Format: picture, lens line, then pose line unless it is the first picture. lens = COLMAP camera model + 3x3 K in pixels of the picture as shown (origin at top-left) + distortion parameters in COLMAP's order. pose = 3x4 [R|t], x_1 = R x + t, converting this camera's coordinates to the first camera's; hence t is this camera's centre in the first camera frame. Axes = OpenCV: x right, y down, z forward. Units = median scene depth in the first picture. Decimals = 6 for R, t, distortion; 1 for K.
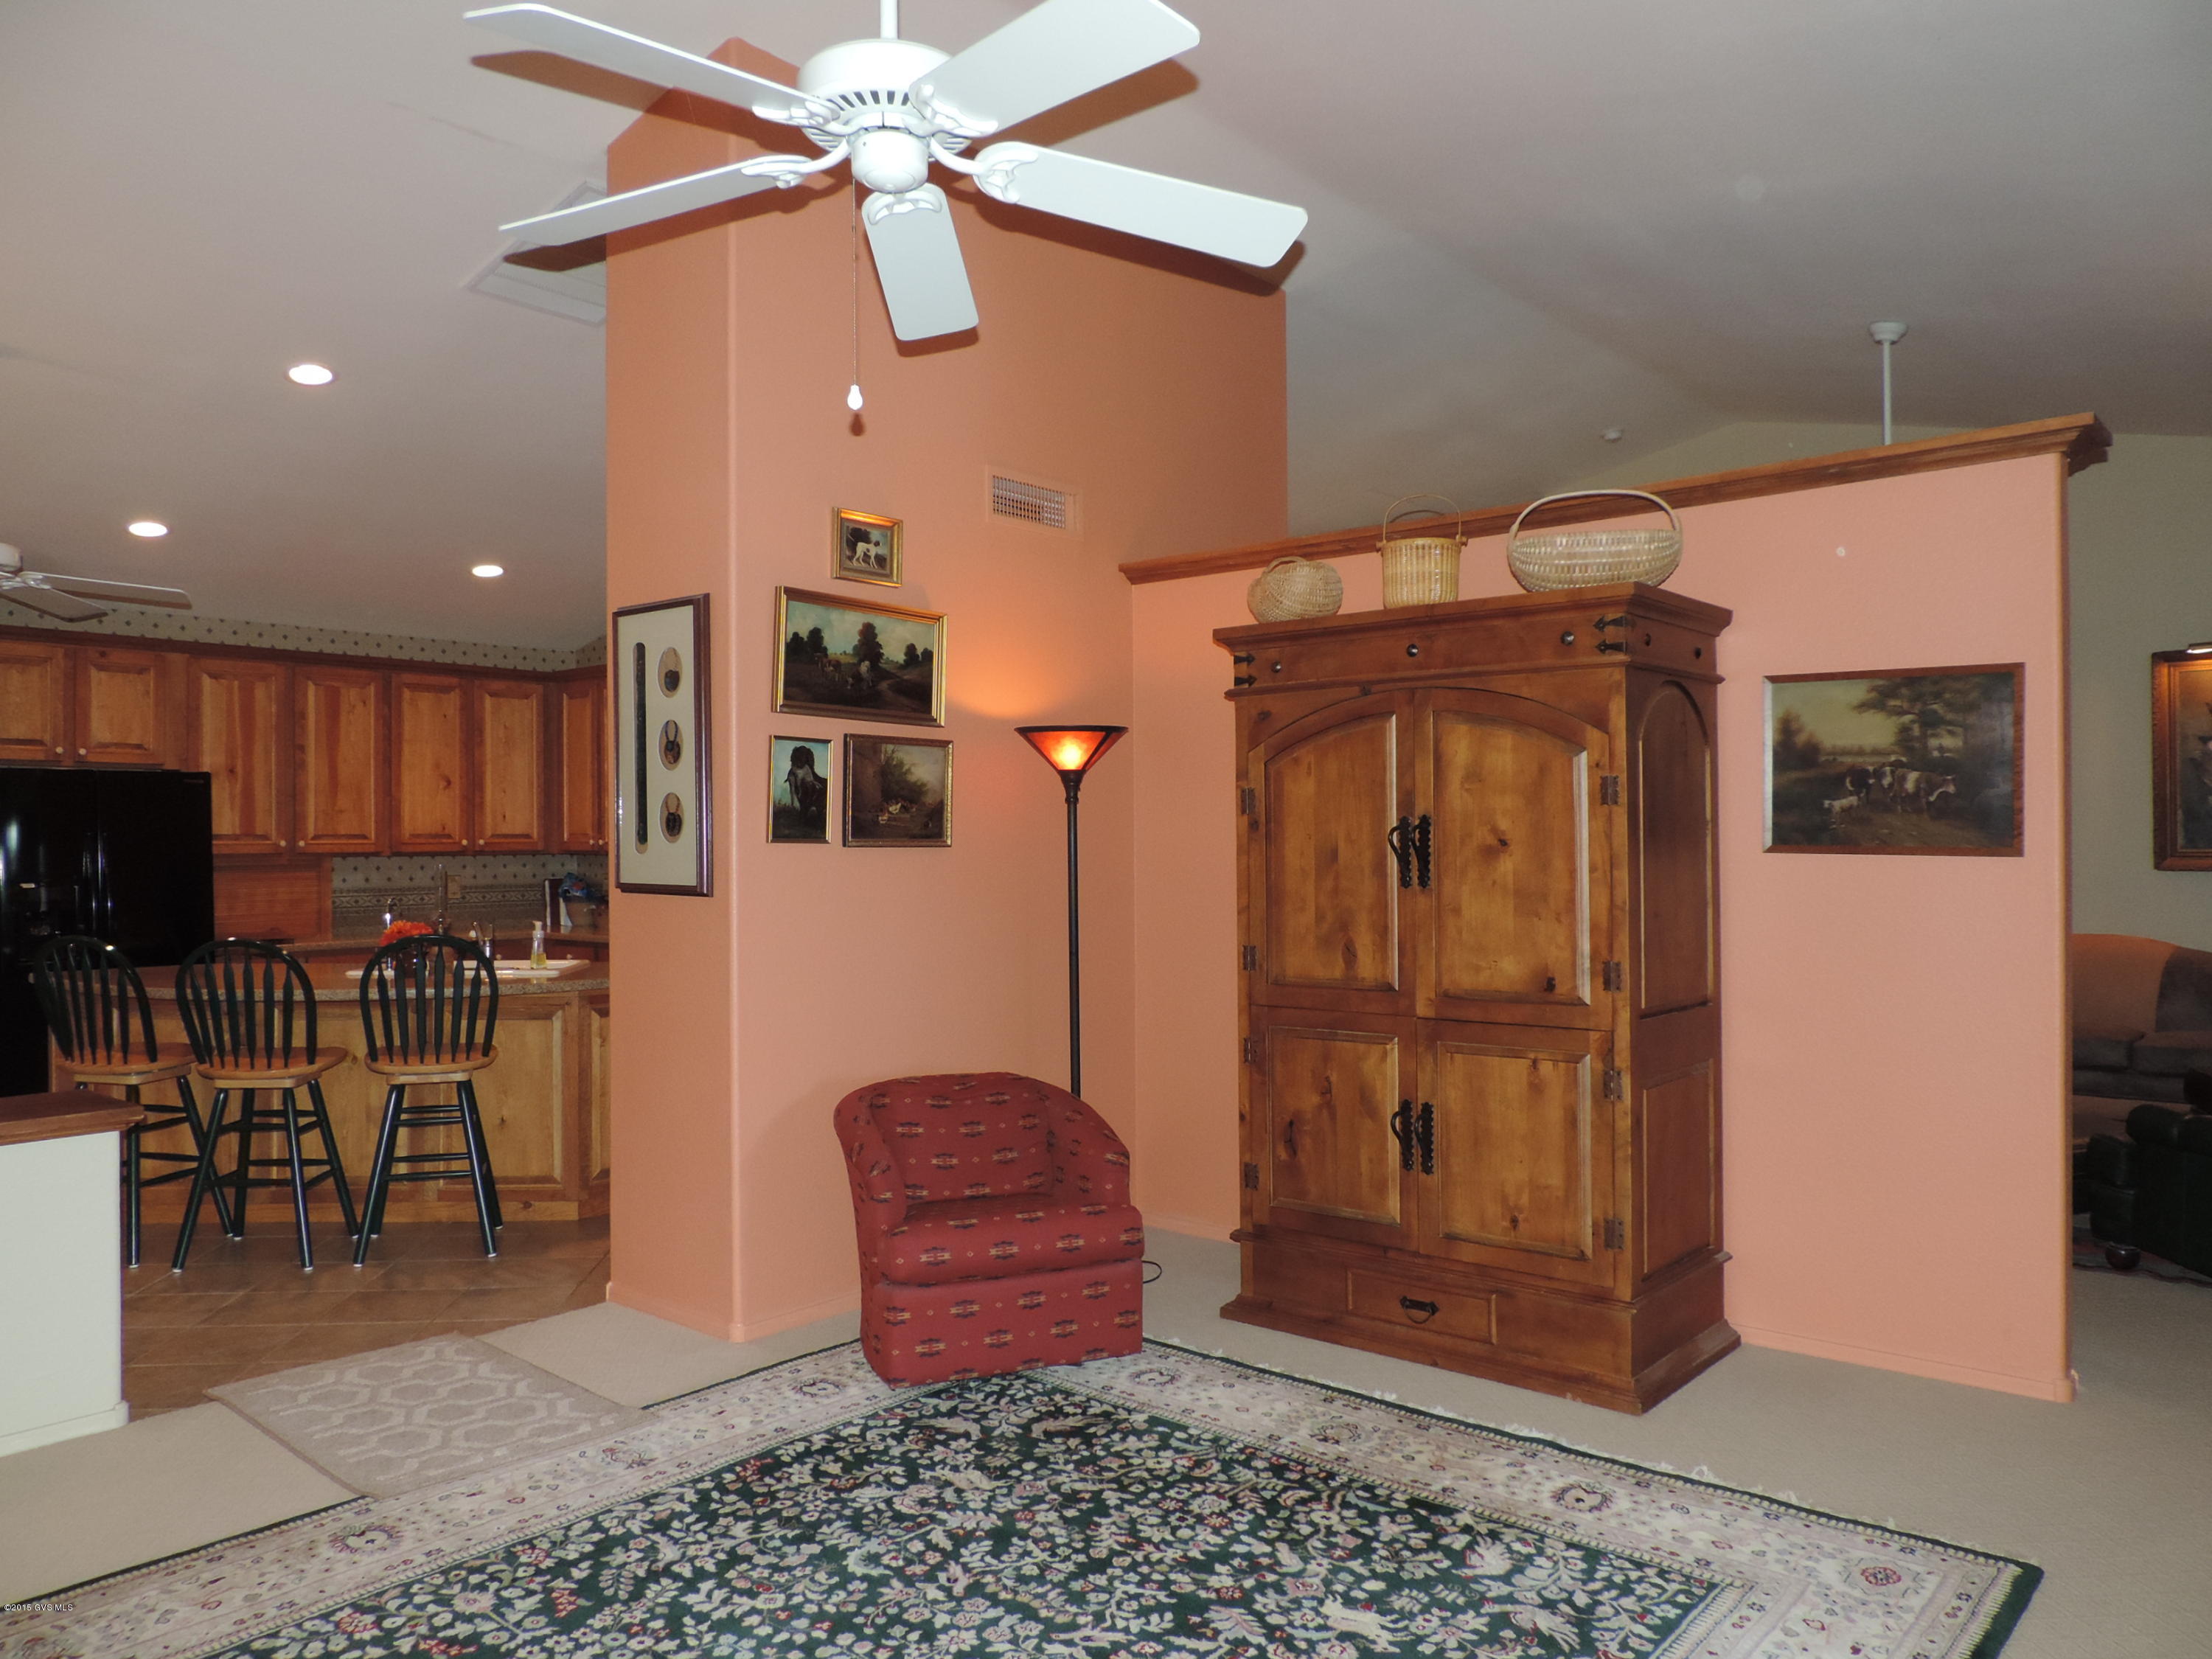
lens RADIAL K [[1599.8, 0, 1106.0], [0, 1599.8, 829.5], [0, 0, 1]] dist [-0.006990, -0.002721]
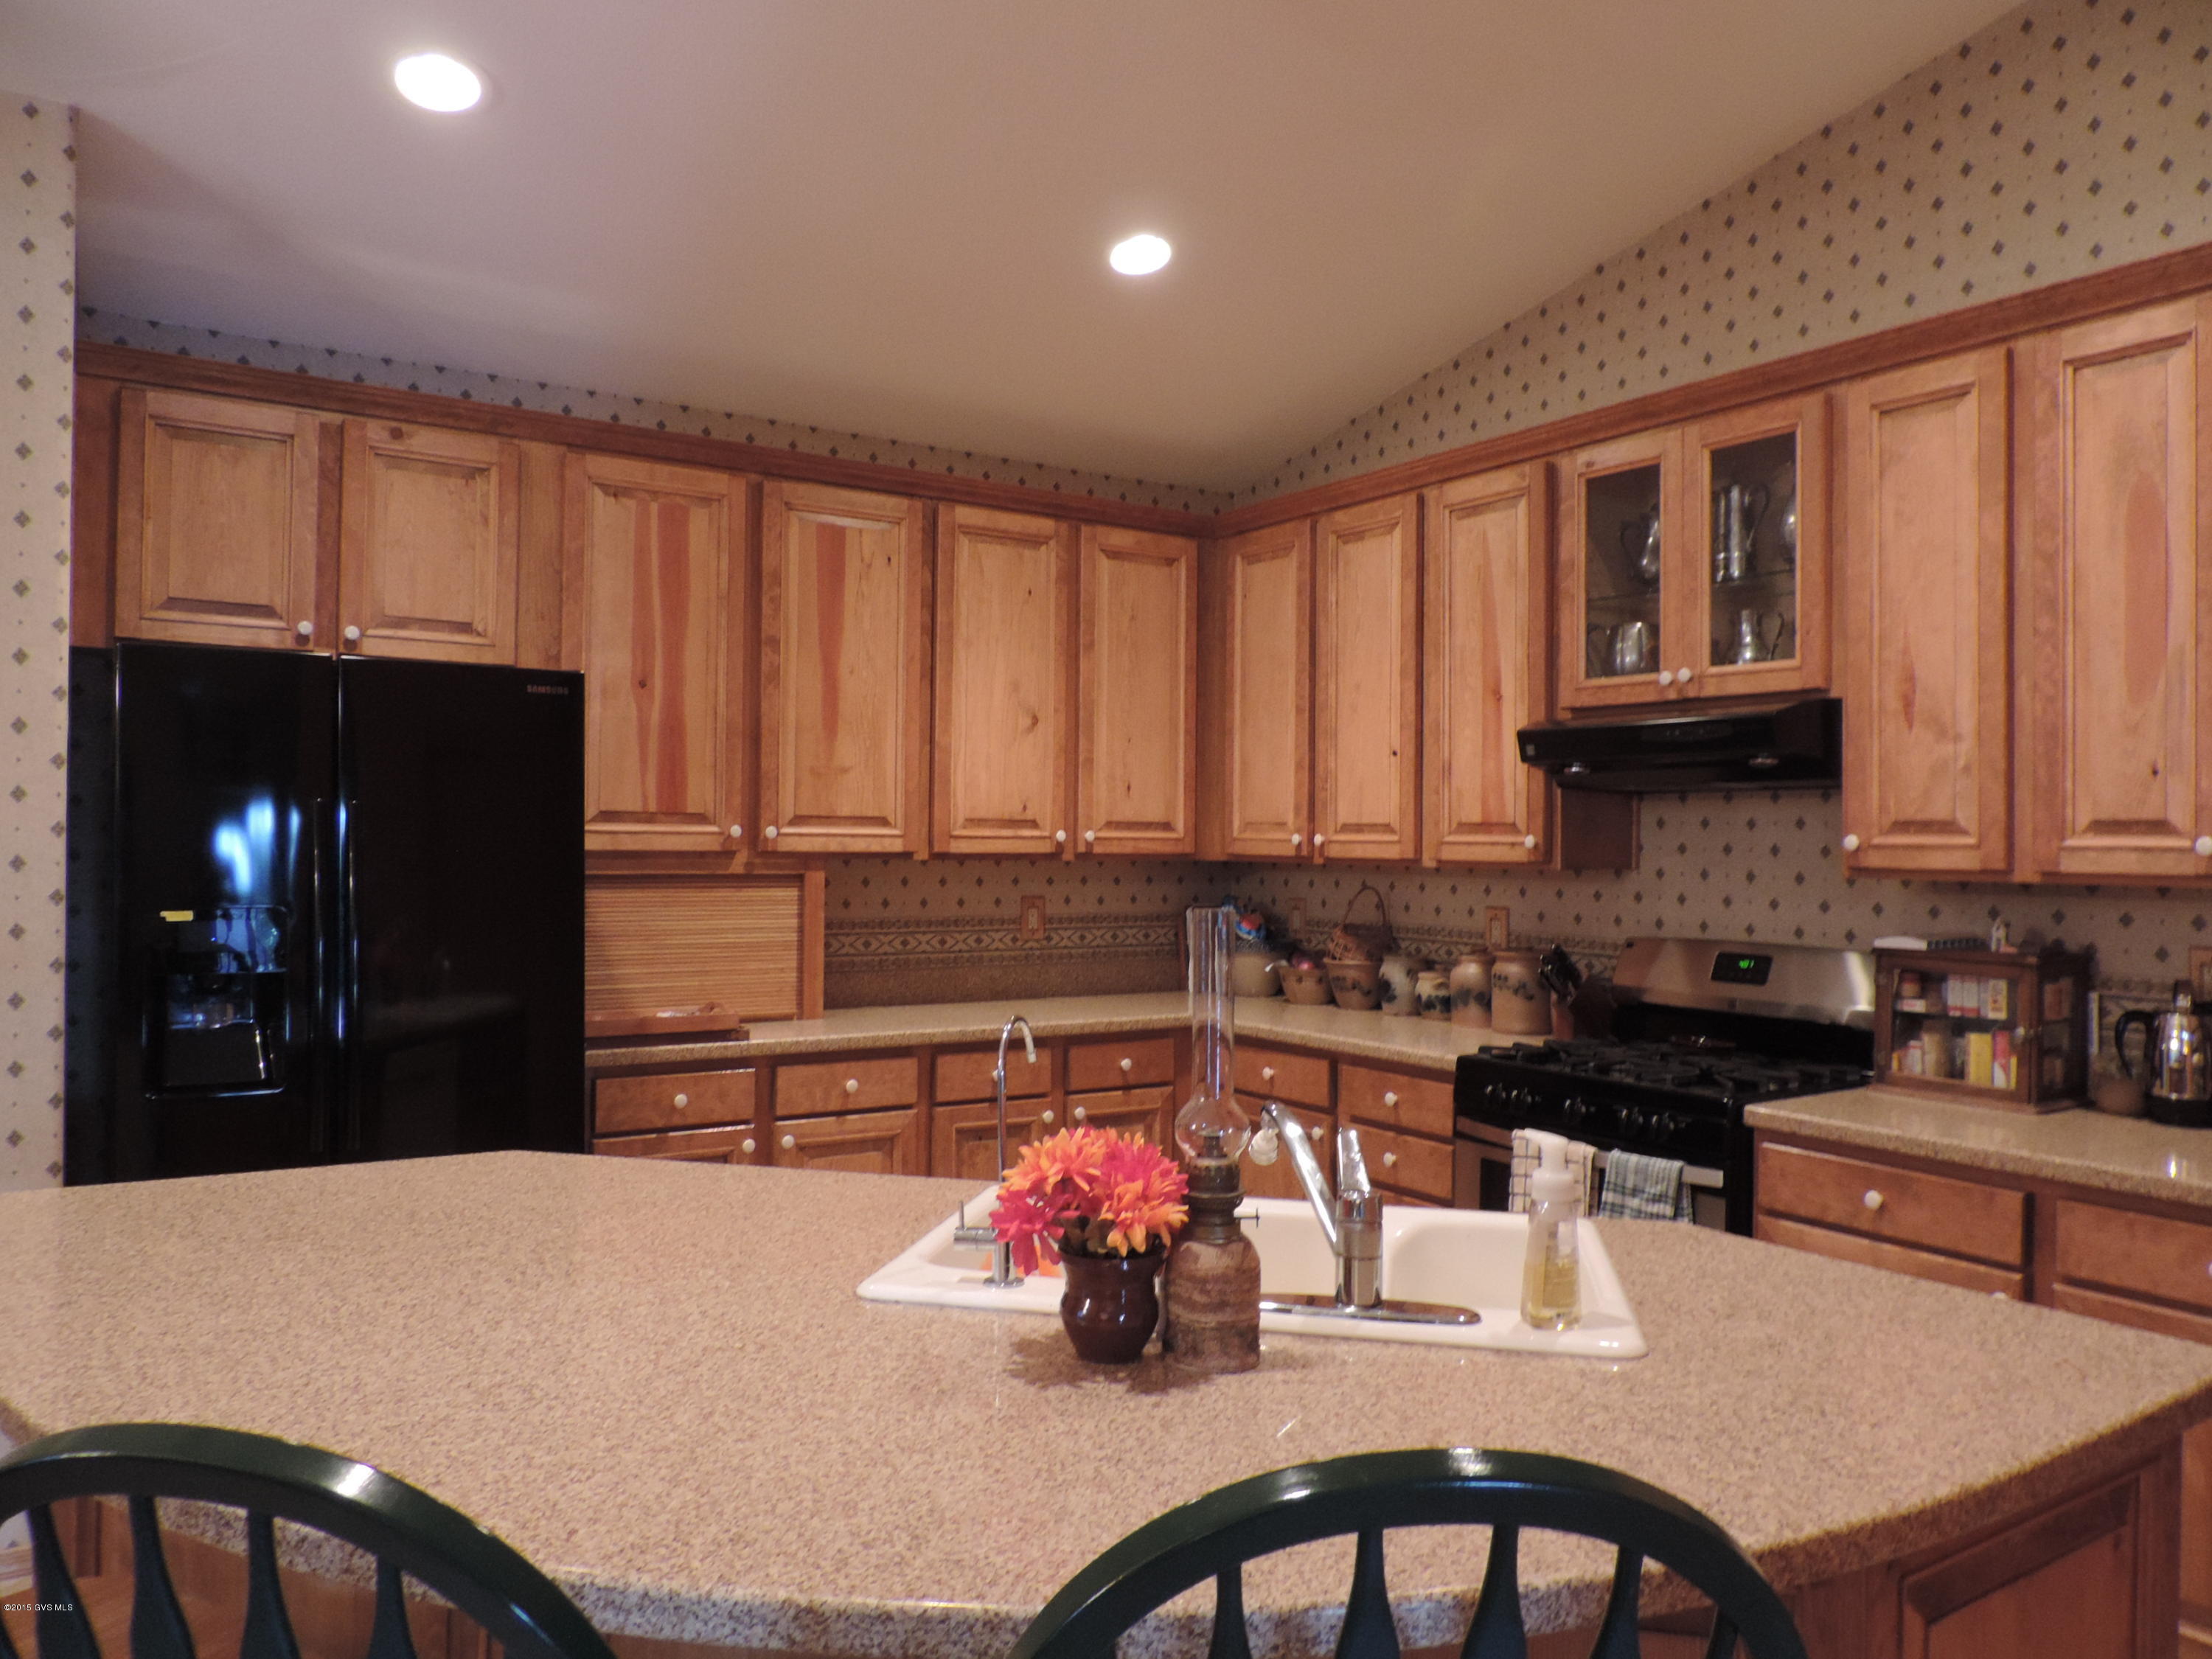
lens RADIAL K [[1556.1, 0, 1106.0], [0, 1556.1, 829.5], [0, 0, 1]] dist [0.001667, 0.000312]
pose [[0.962591, 0.010704, -0.270748, -0.271678], [-0.012515, 0.999909, -0.004962, 0.009102], [0.270671, 0.008165, 0.962637, 0.560580]]
